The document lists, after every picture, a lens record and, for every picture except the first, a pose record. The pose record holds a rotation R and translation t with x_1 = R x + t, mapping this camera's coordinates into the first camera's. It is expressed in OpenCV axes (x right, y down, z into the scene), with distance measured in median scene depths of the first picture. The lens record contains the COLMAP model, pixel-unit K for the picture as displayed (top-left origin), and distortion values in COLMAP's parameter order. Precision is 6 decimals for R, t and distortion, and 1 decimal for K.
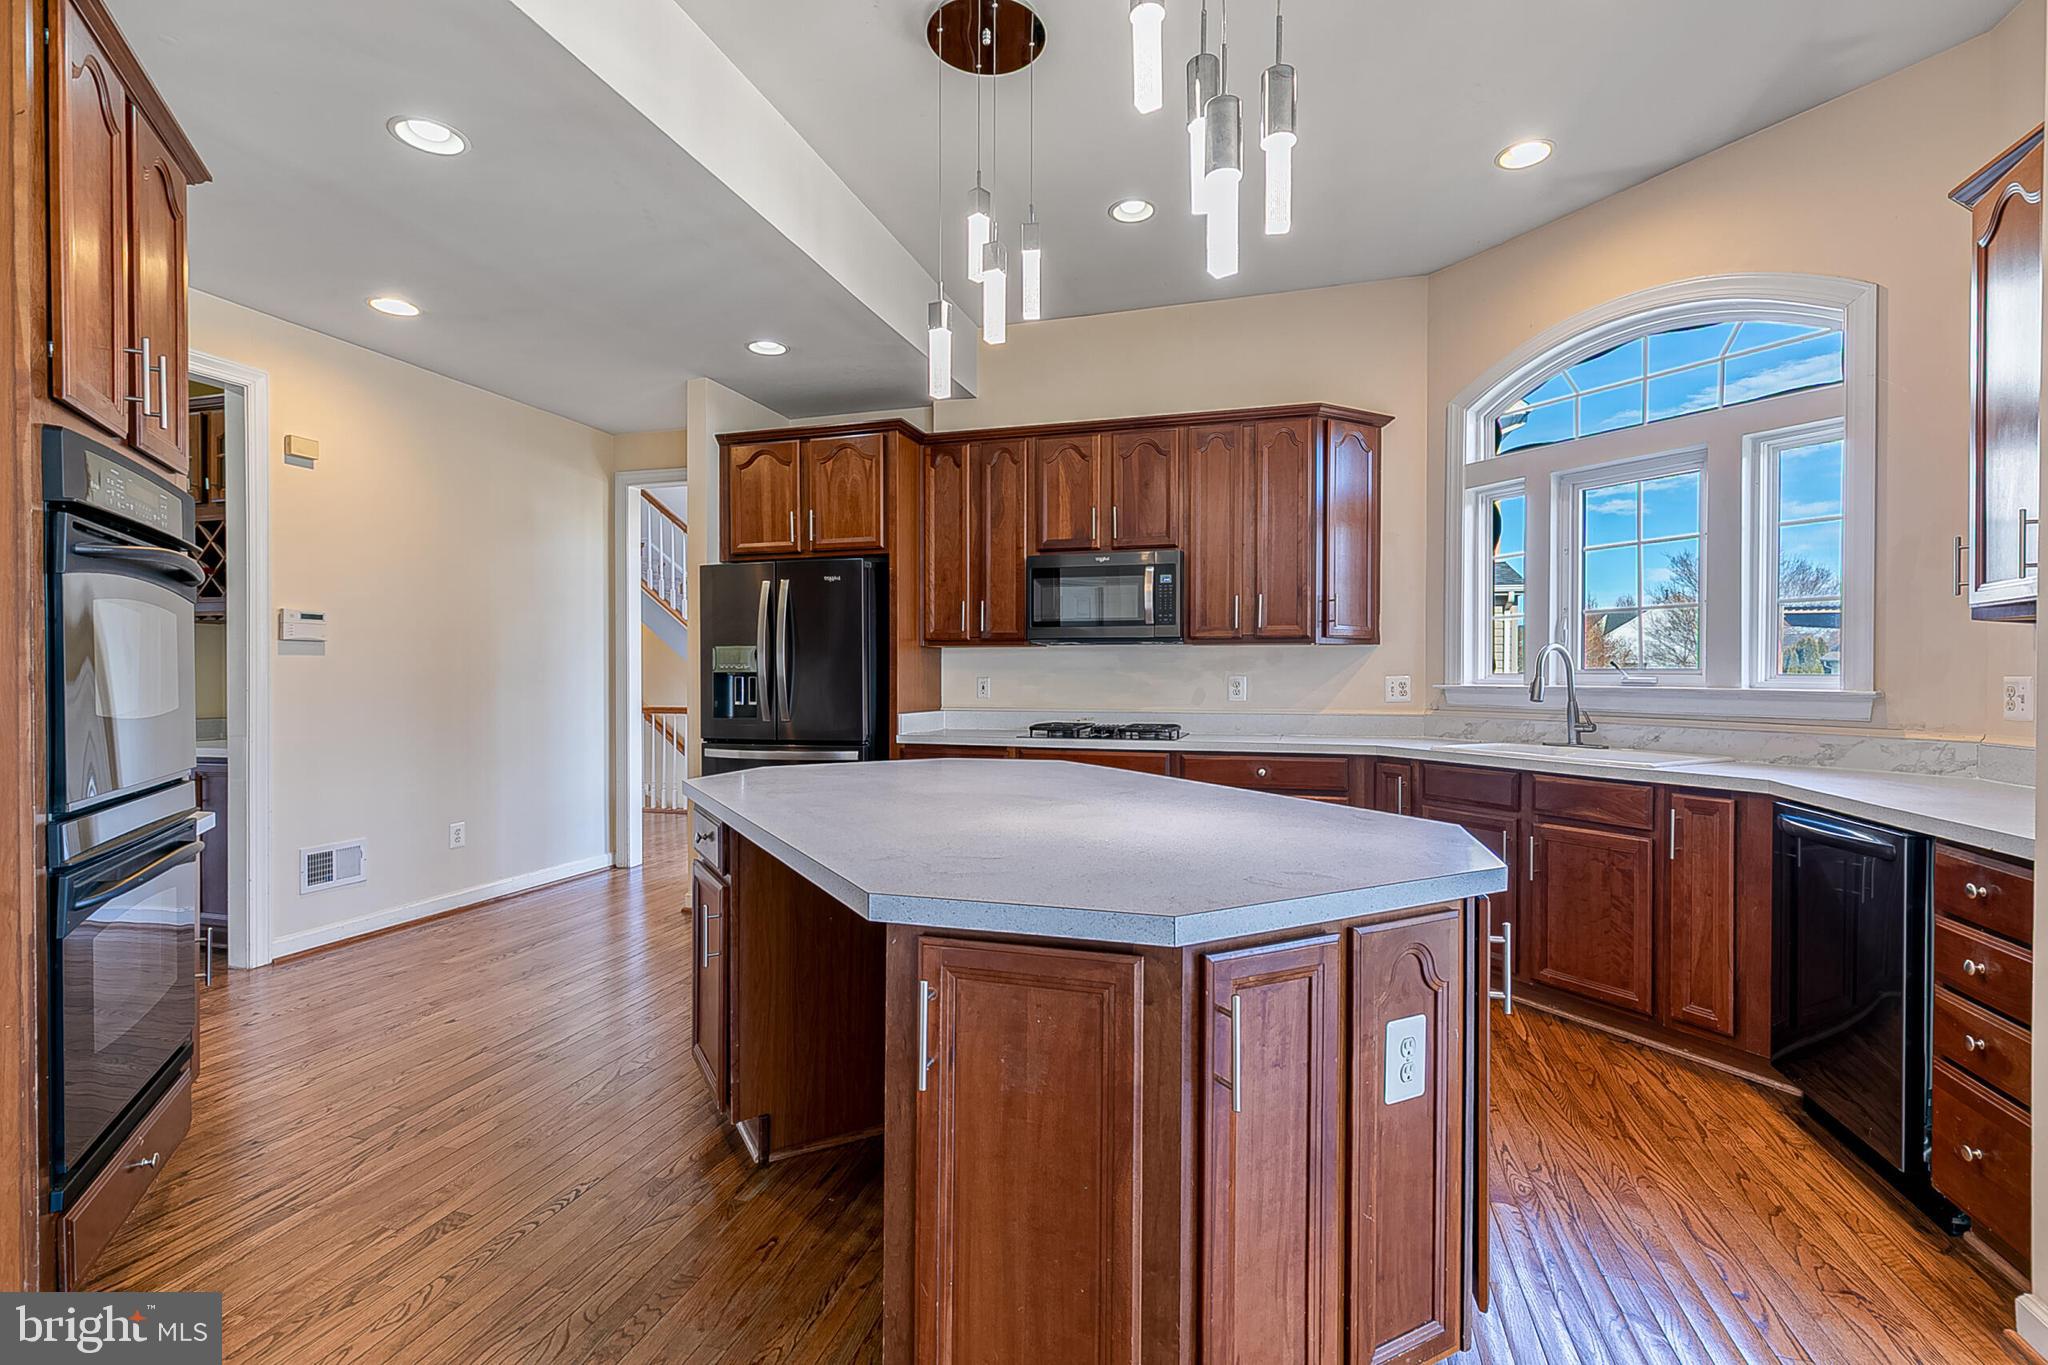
lens RADIAL K [[920.8, 0, 1021.4], [0, 920.8, 679.6], [0, 0, 1]] dist [0.008764, -0.002208]
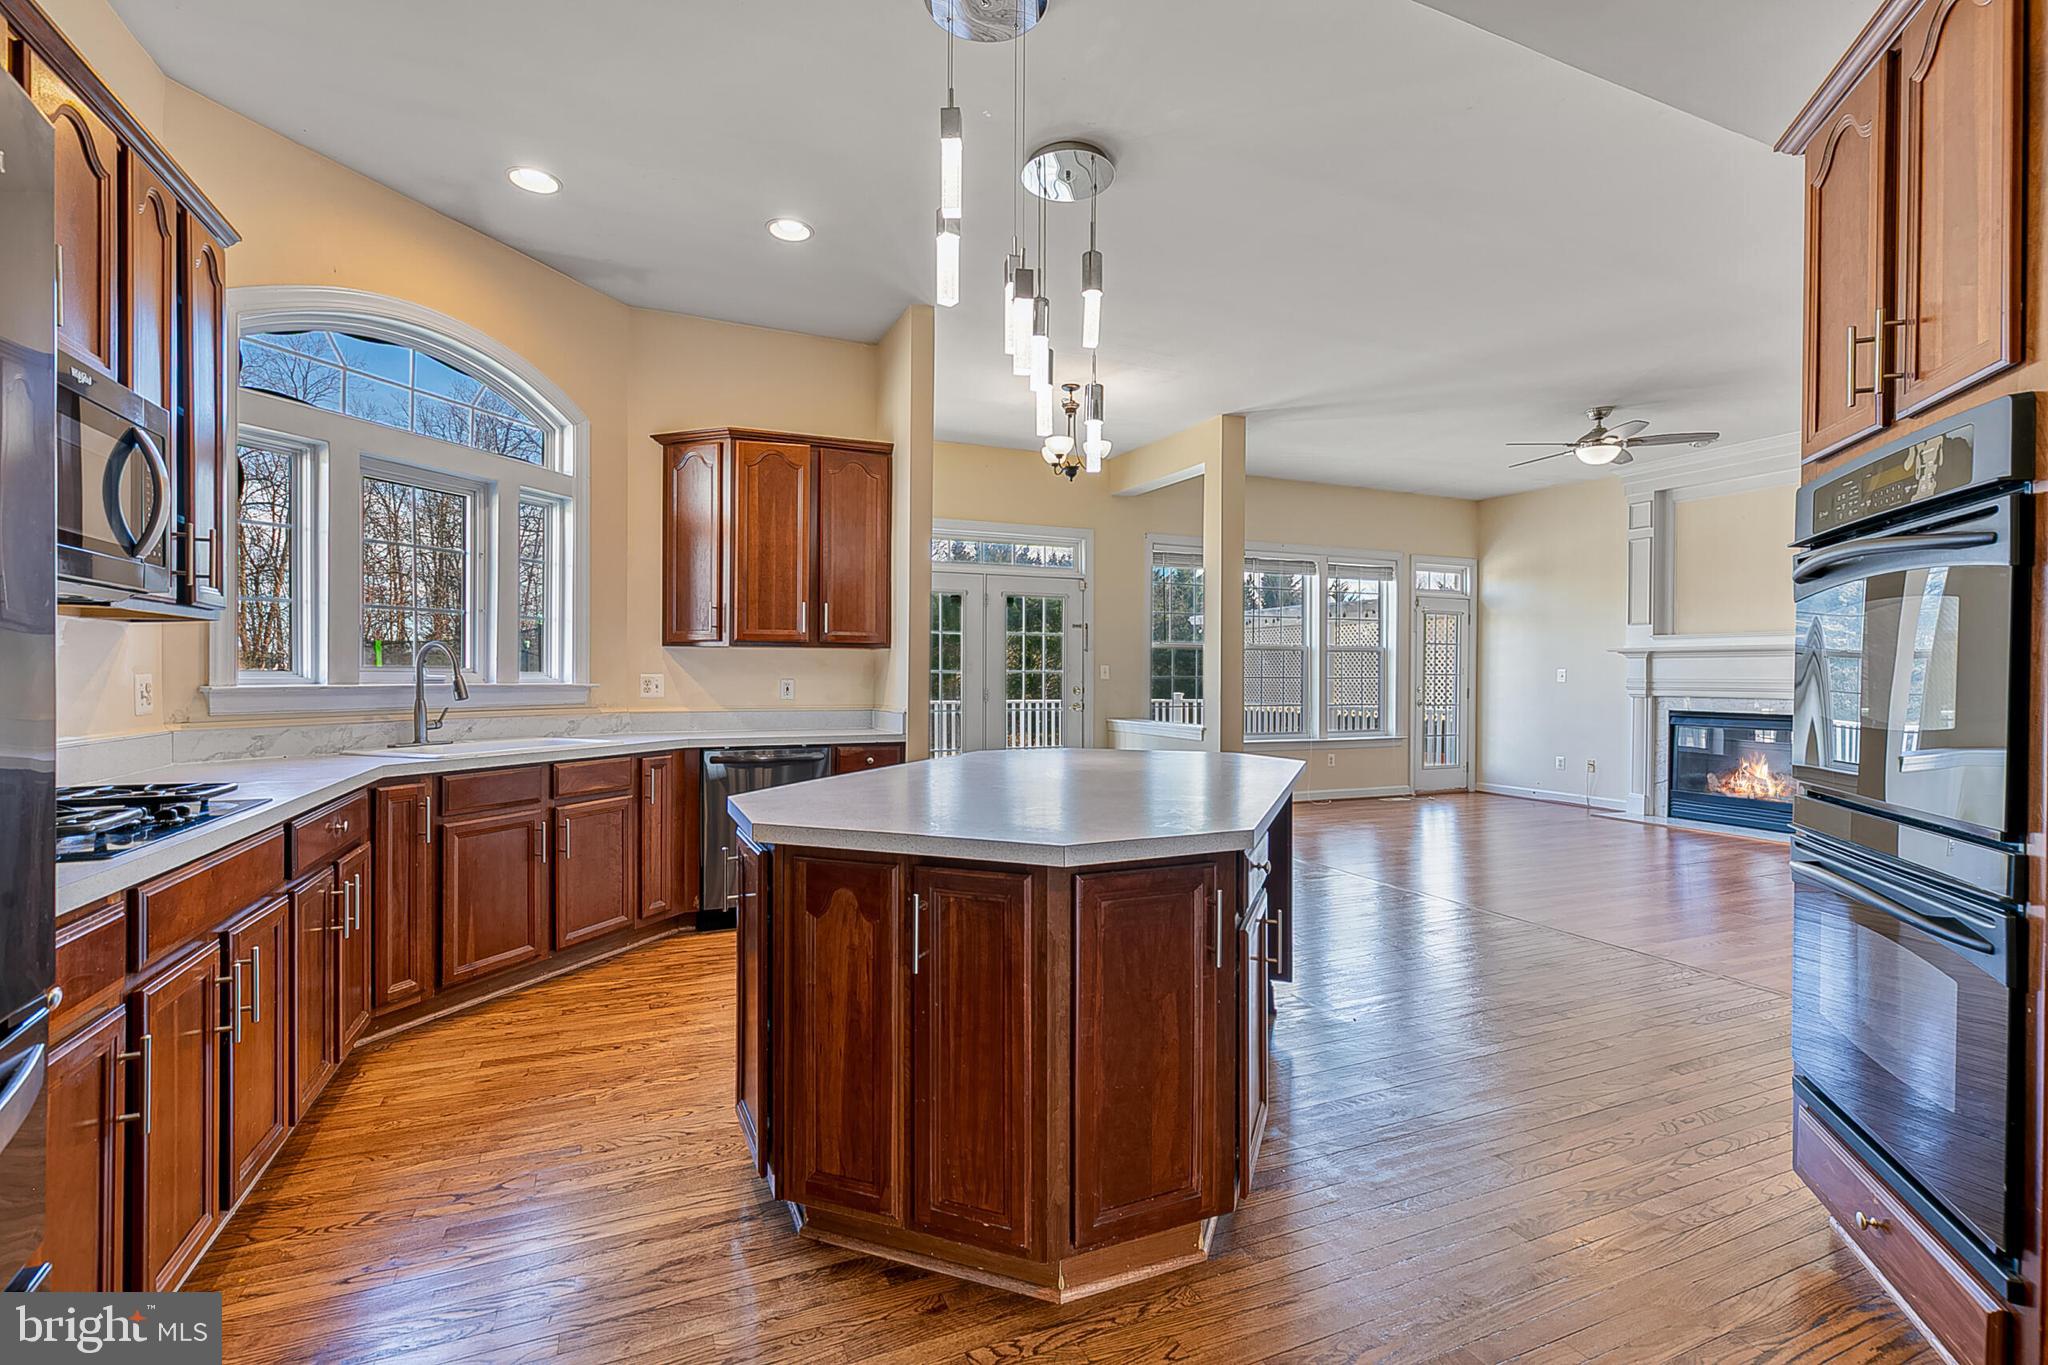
lens RADIAL K [[920.8, 0, 1024.6], [0, 920.8, 680.1], [0, 0, 1]] dist [0.008764, -0.002208]
pose [[-0.651126, -0.007968, 0.758928, -0.495208], [0.000095, 0.999944, 0.010579, -0.006441], [-0.758970, 0.006960, -0.651088, 1.001954]]
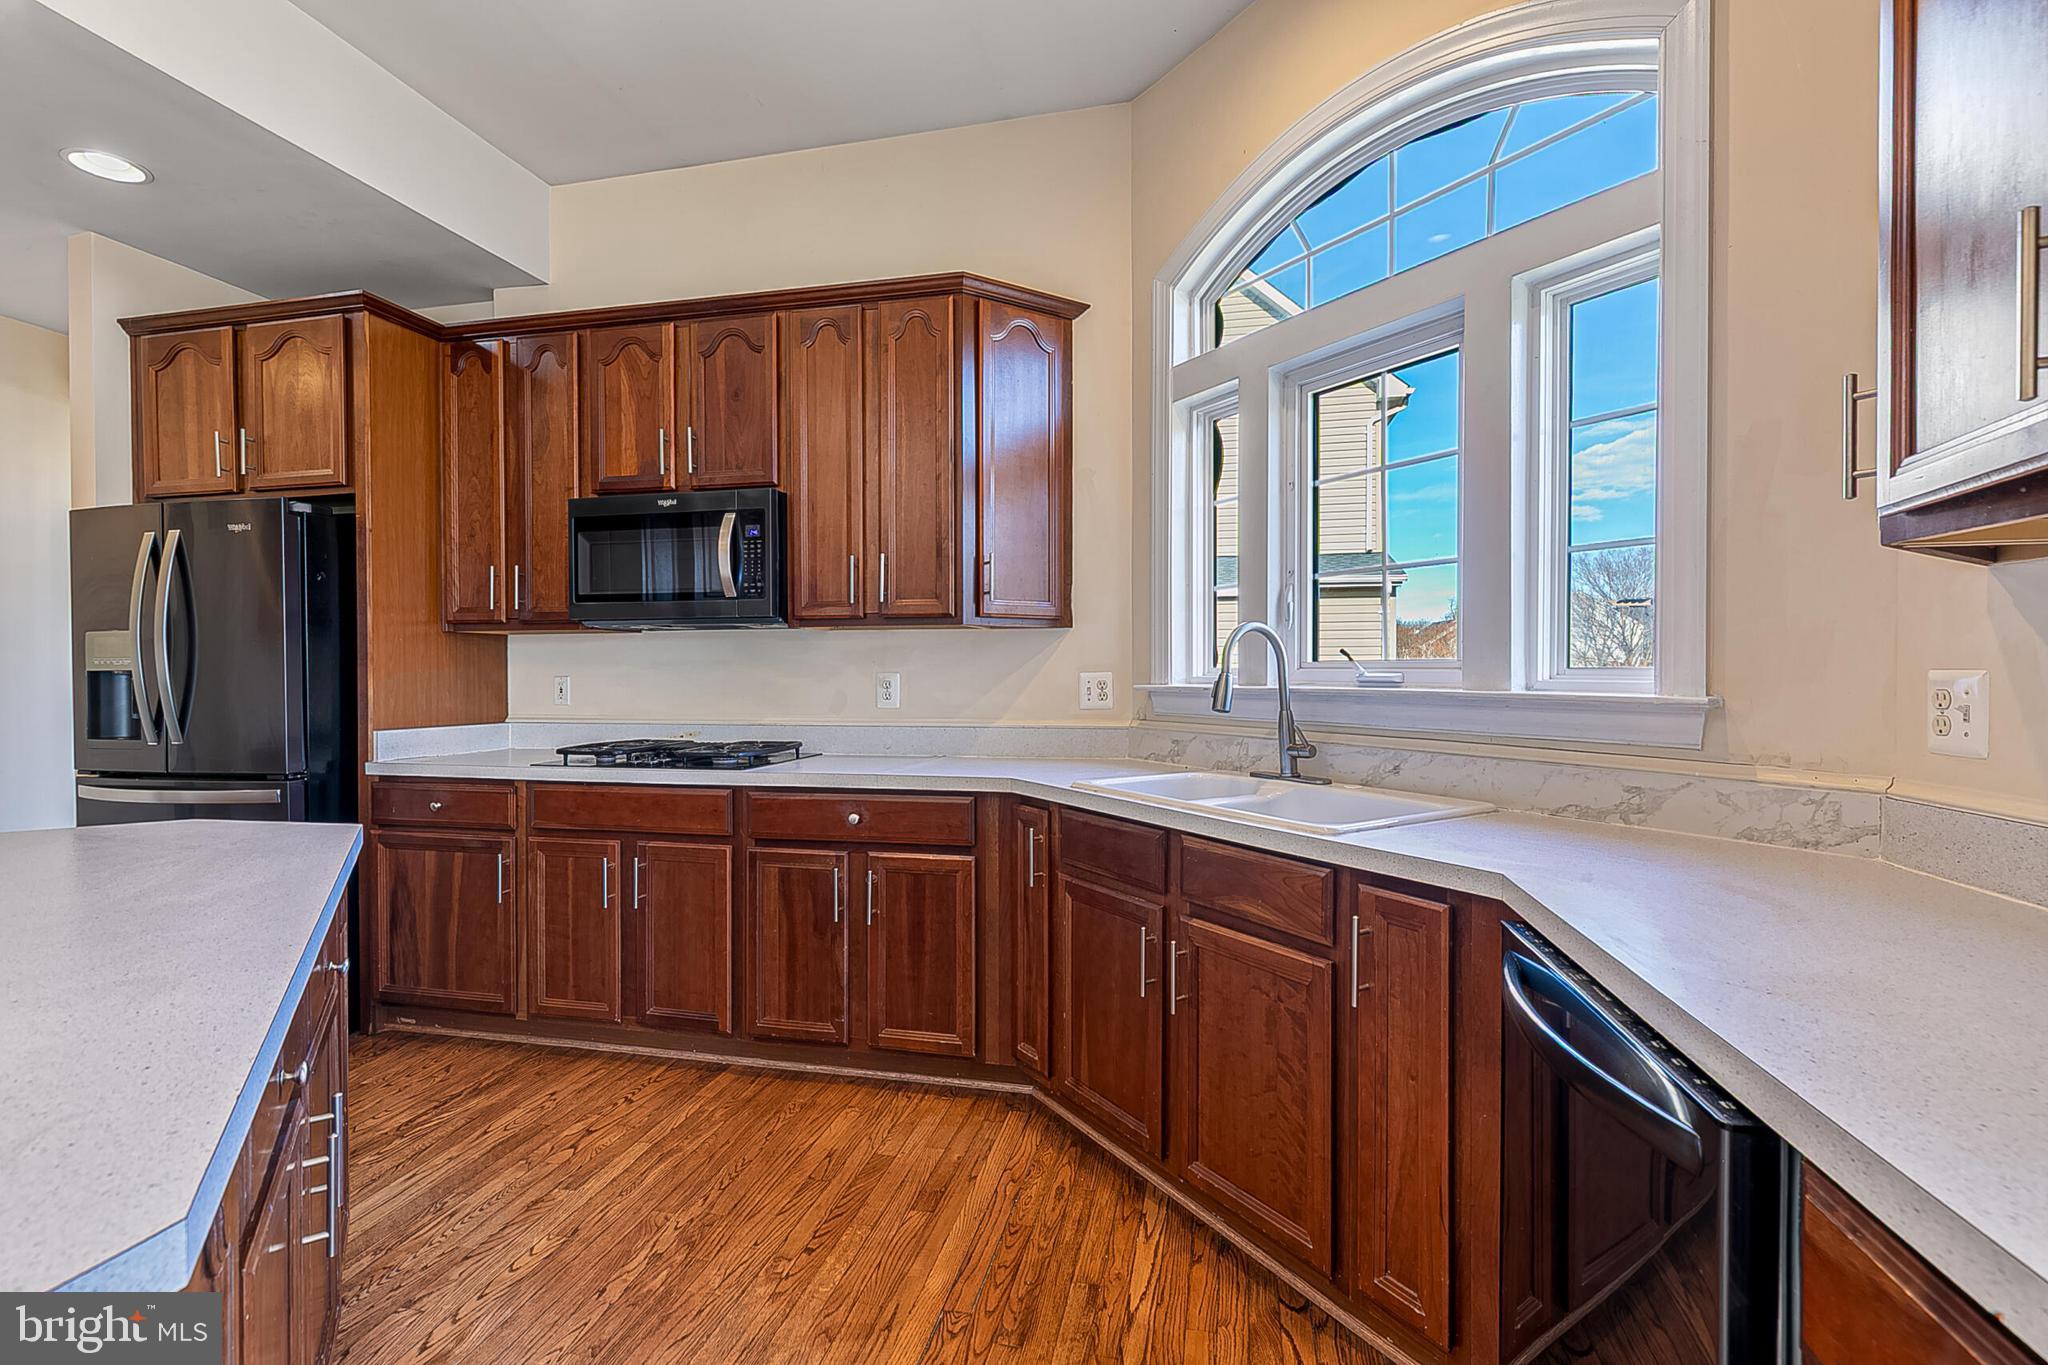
lens RADIAL K [[920.8, 0, 1011.5], [0, 920.8, 680.2], [0, 0, 1]] dist [0.008764, -0.002208]
pose [[0.997908, -0.004035, 0.064528, 0.314881], [0.003783, 0.999985, 0.004022, -0.001093], [-0.064543, -0.003770, 0.997908, 0.316697]]
